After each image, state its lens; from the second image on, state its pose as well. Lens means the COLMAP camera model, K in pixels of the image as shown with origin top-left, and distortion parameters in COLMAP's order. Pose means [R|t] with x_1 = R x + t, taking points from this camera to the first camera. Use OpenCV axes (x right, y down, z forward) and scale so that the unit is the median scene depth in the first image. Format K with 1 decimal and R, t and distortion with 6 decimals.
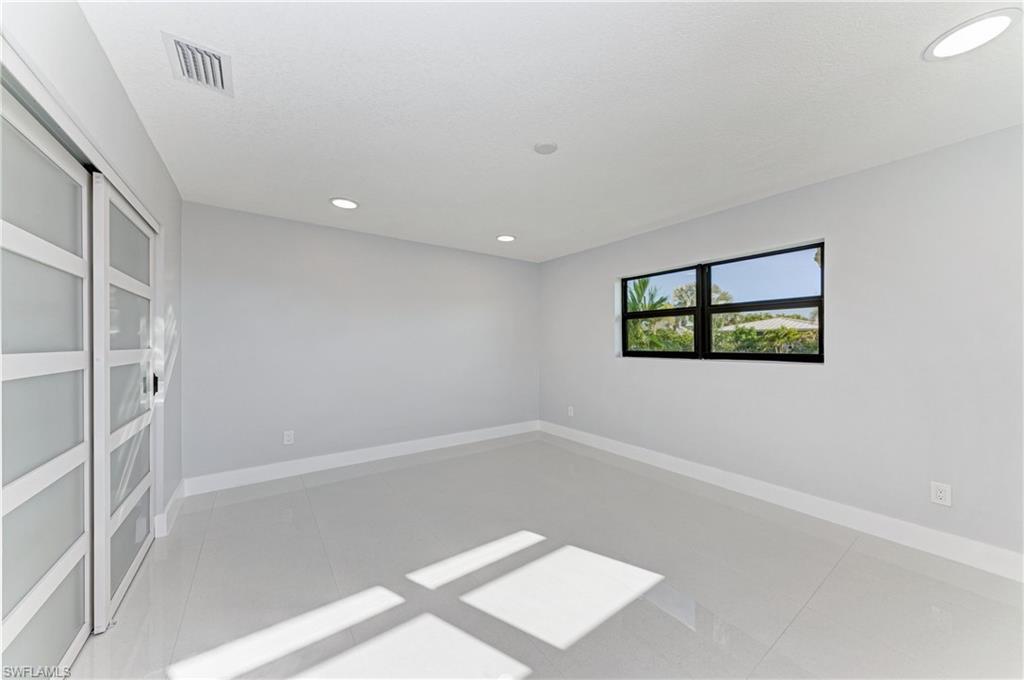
lens RADIAL K [[348.6, 0, 509.7], [0, 348.6, 343.9], [0, 0, 1]] dist [0.000430, 0.000004]
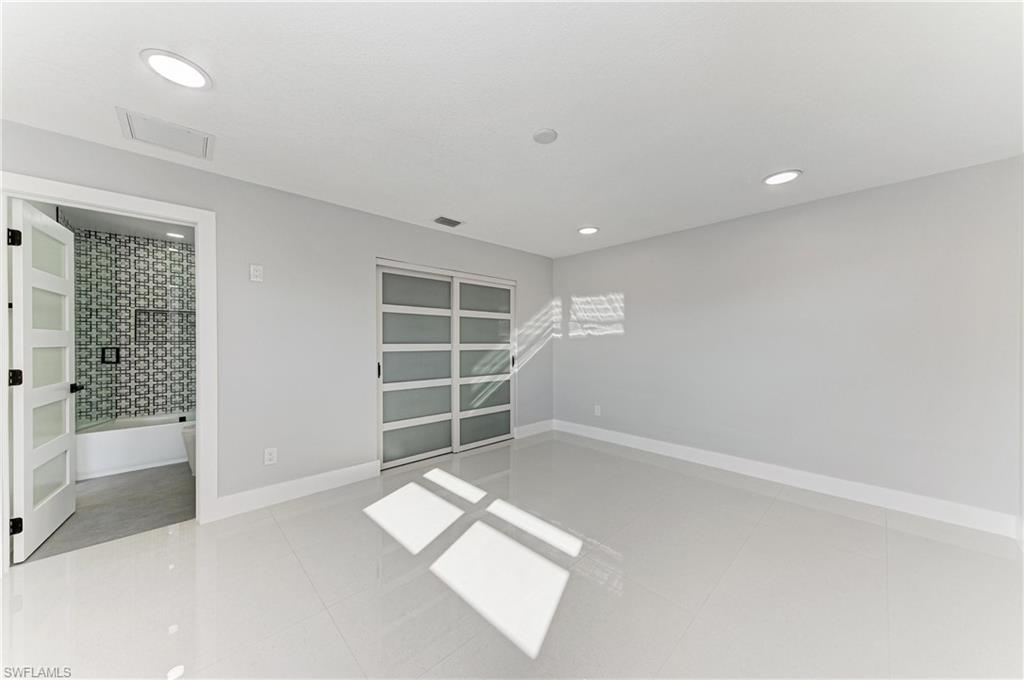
lens RADIAL K [[348.6, 0, 509.7], [0, 348.6, 343.9], [0, 0, 1]] dist [0.000430, 0.000004]
pose [[0.132957, 0.002581, -0.991118, 1.019832], [0.003784, 0.999988, 0.003112, 0.009329], [0.991115, -0.004165, 0.132946, 0.757463]]
